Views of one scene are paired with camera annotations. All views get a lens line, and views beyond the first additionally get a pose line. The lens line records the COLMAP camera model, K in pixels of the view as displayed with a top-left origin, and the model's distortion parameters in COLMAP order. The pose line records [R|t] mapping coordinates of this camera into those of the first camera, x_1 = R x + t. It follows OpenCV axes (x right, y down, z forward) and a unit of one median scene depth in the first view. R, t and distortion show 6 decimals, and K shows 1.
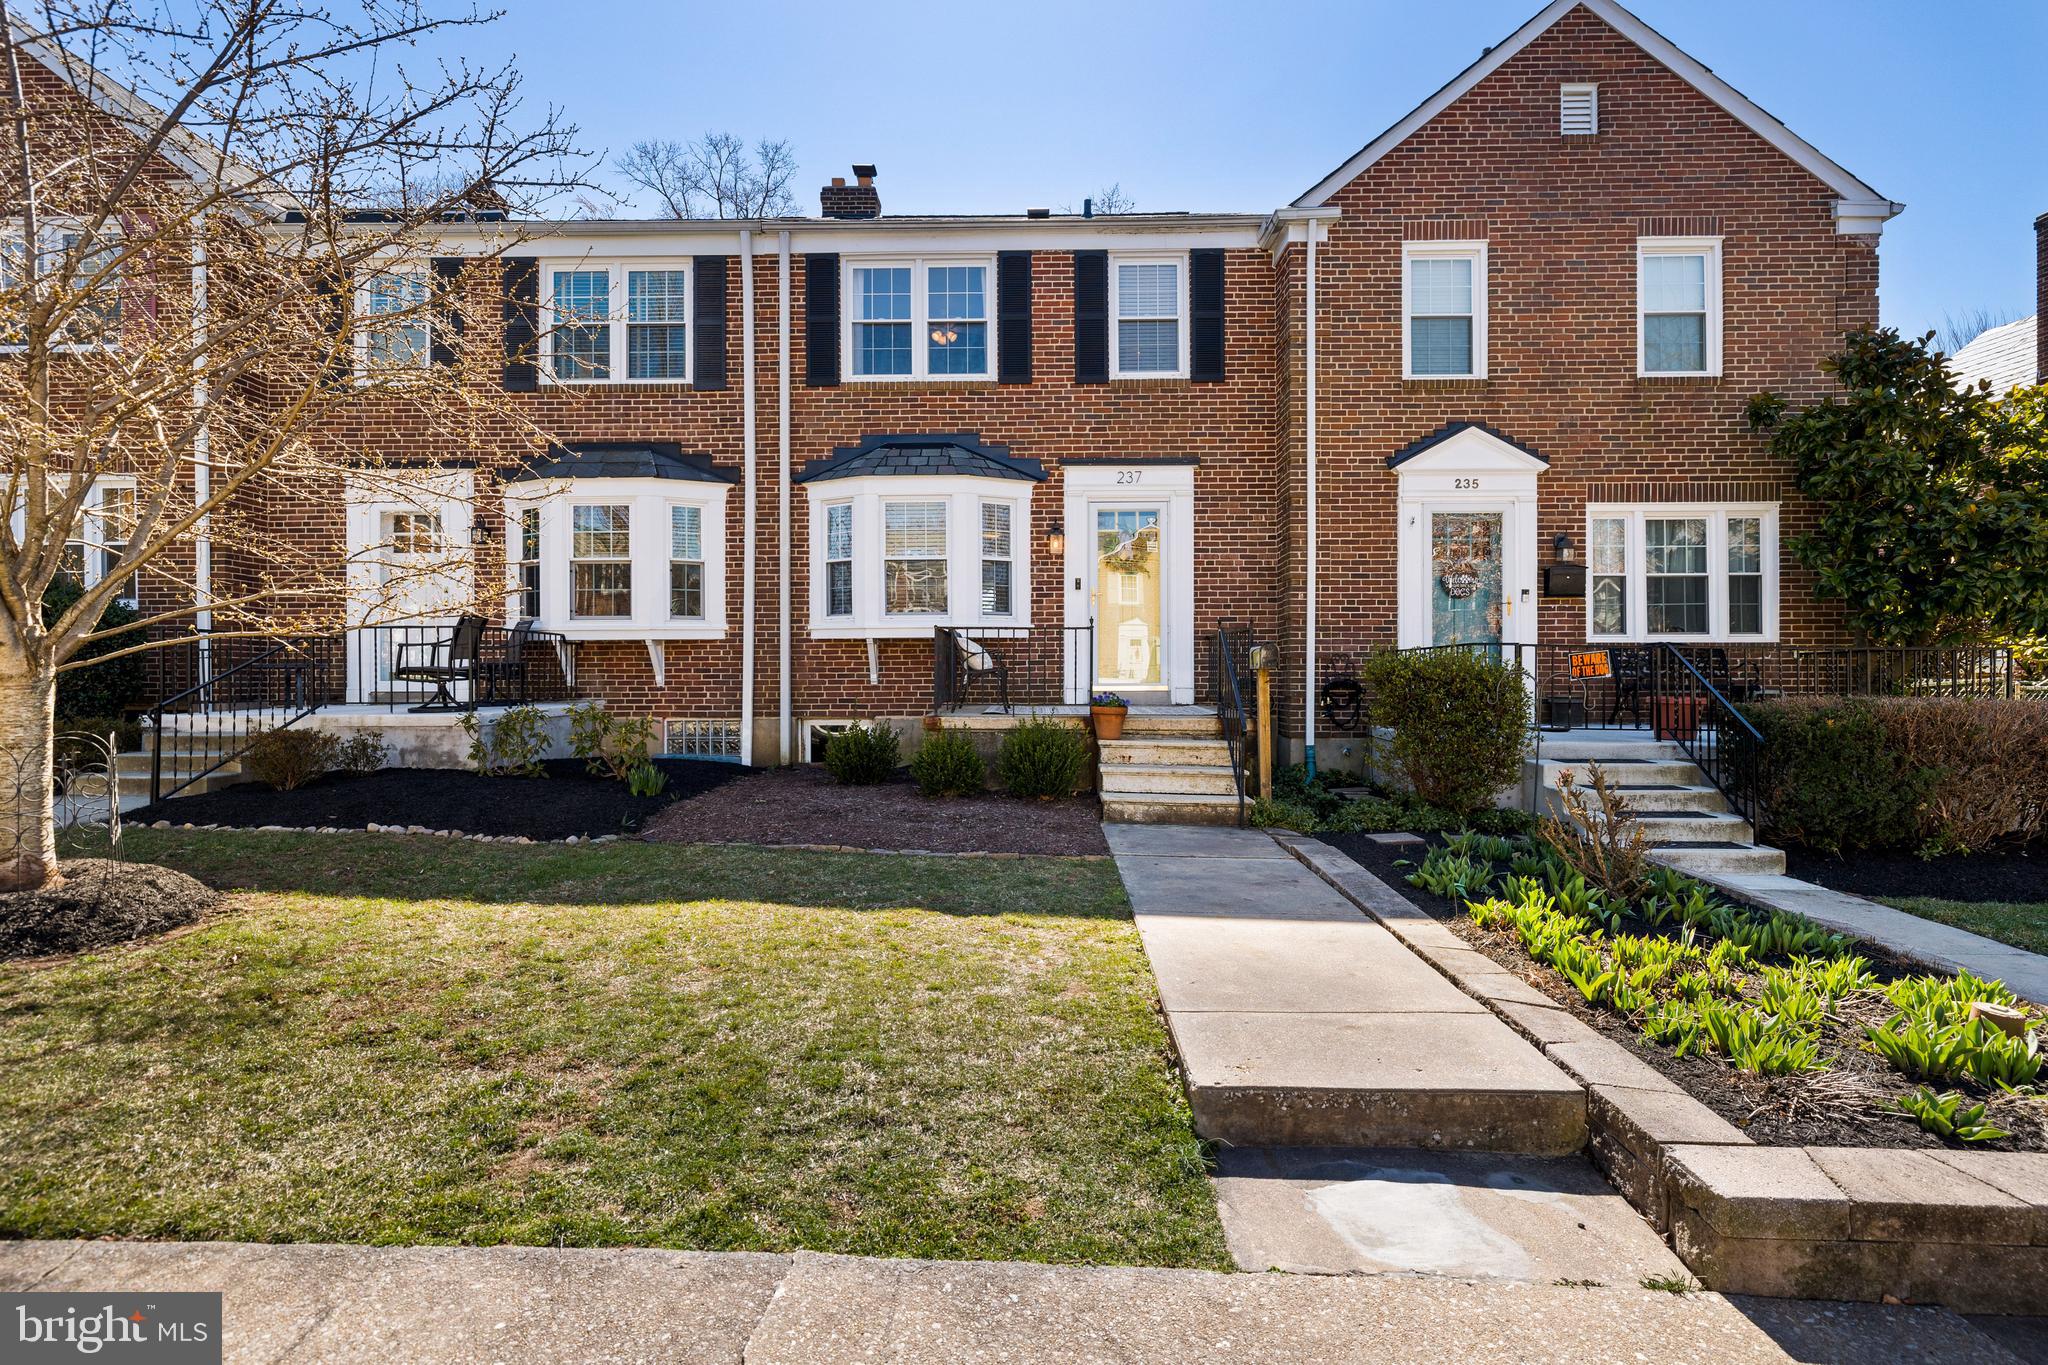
lens RADIAL K [[958.7, 0, 1024.6], [0, 958.7, 671.4], [0, 0, 1]] dist [-0.010717, 0.003450]
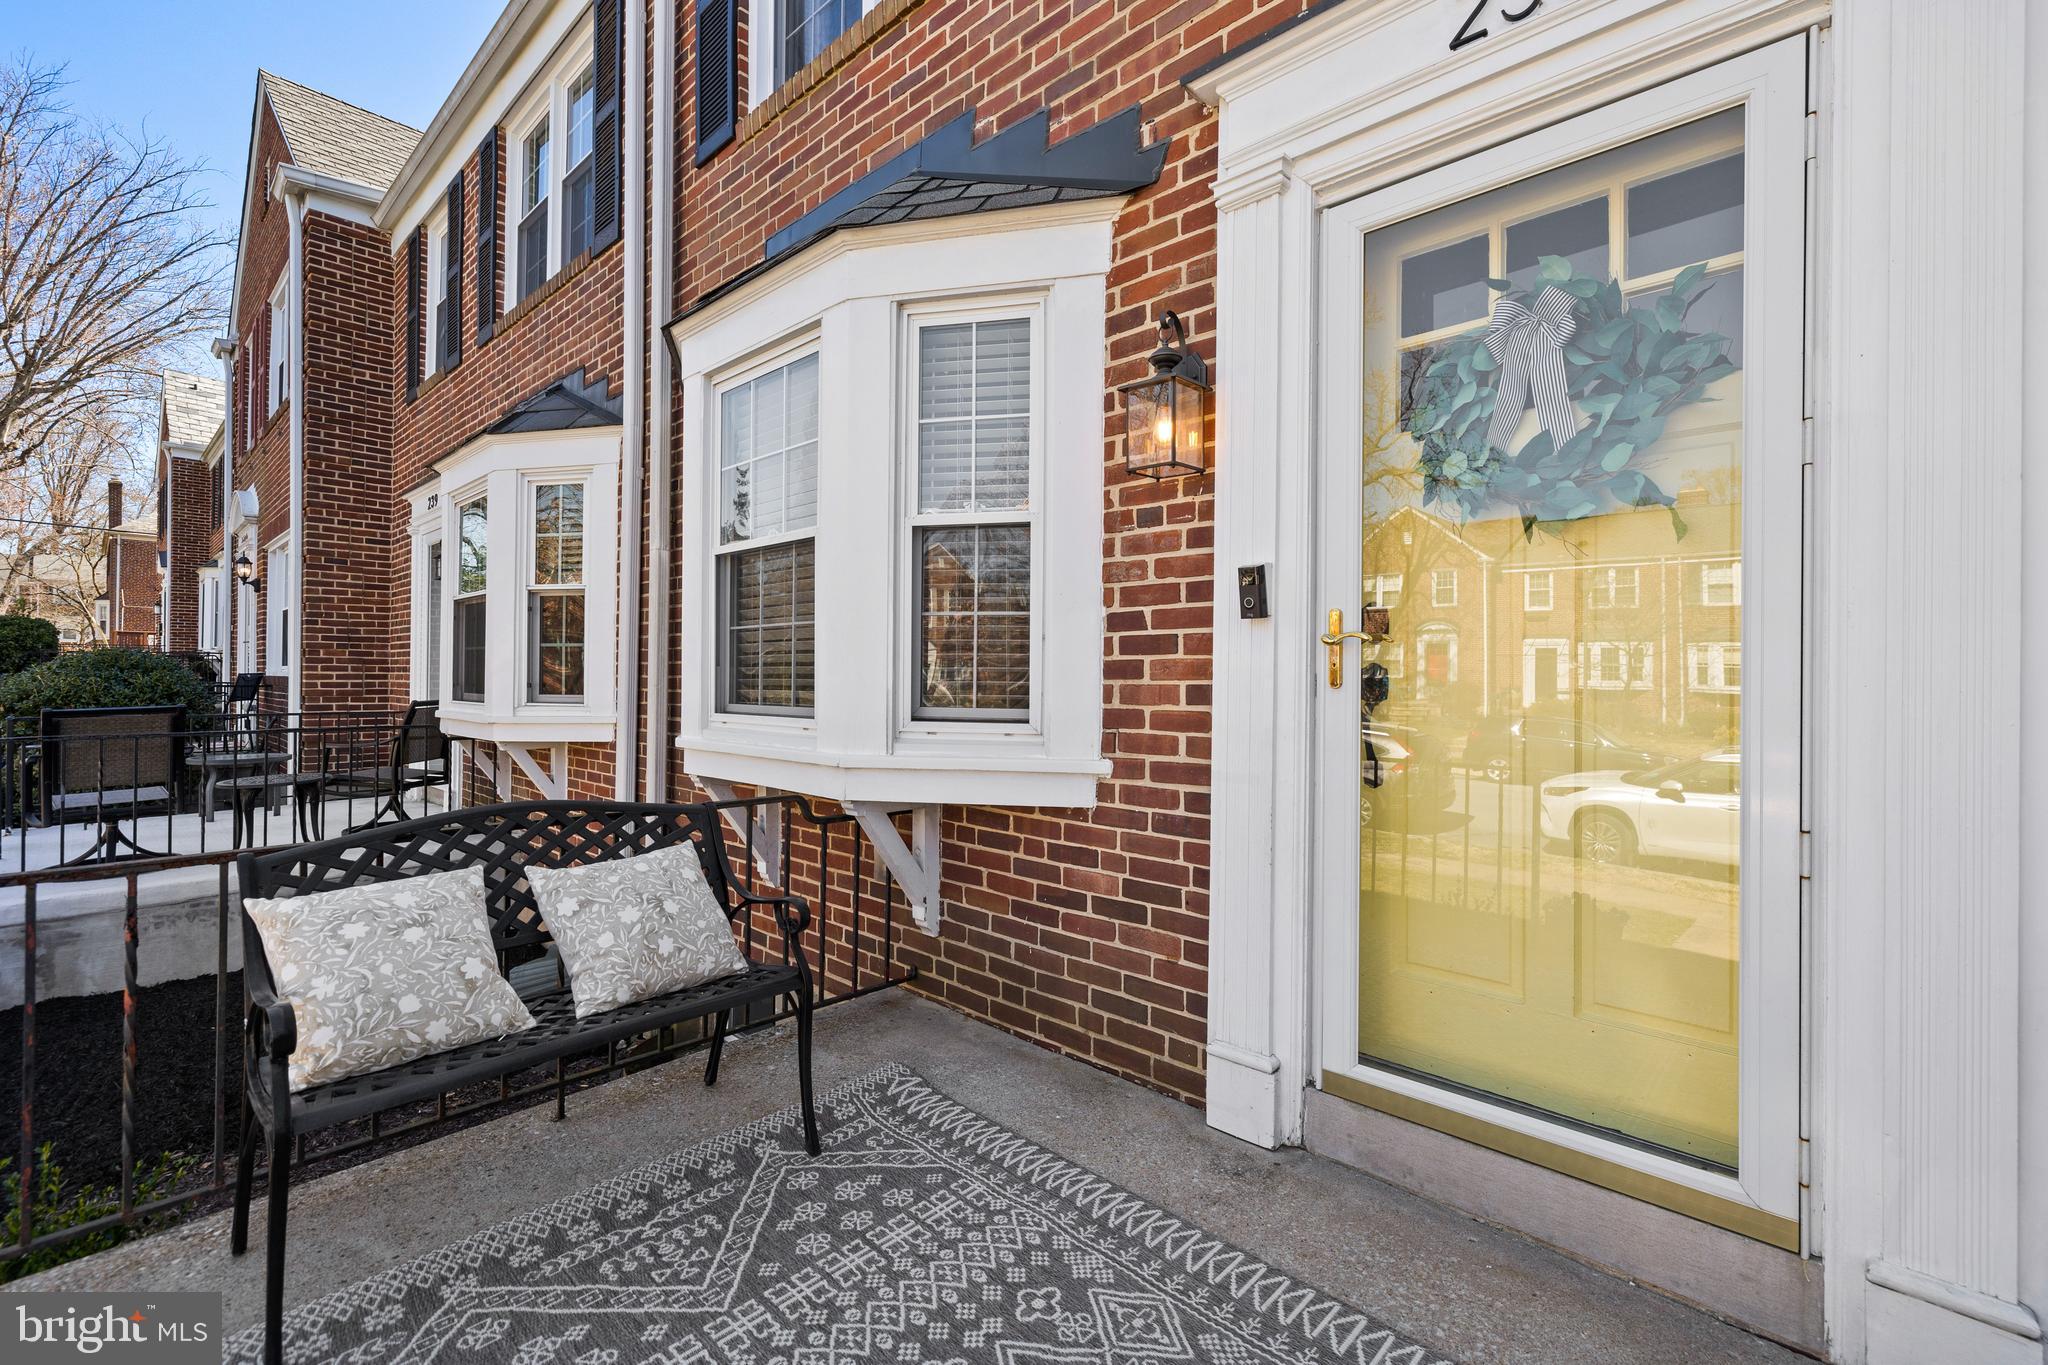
lens RADIAL K [[869.4, 0, 1031.6], [0, 869.4, 680.9], [0, 0, 1]] dist [0.002513, -0.001299]
pose [[0.778549, 0.008927, -0.627520, 0.139450], [-0.012203, 0.999925, -0.000915, -0.069477], [0.627465, 0.008370, 0.778600, 0.806068]]
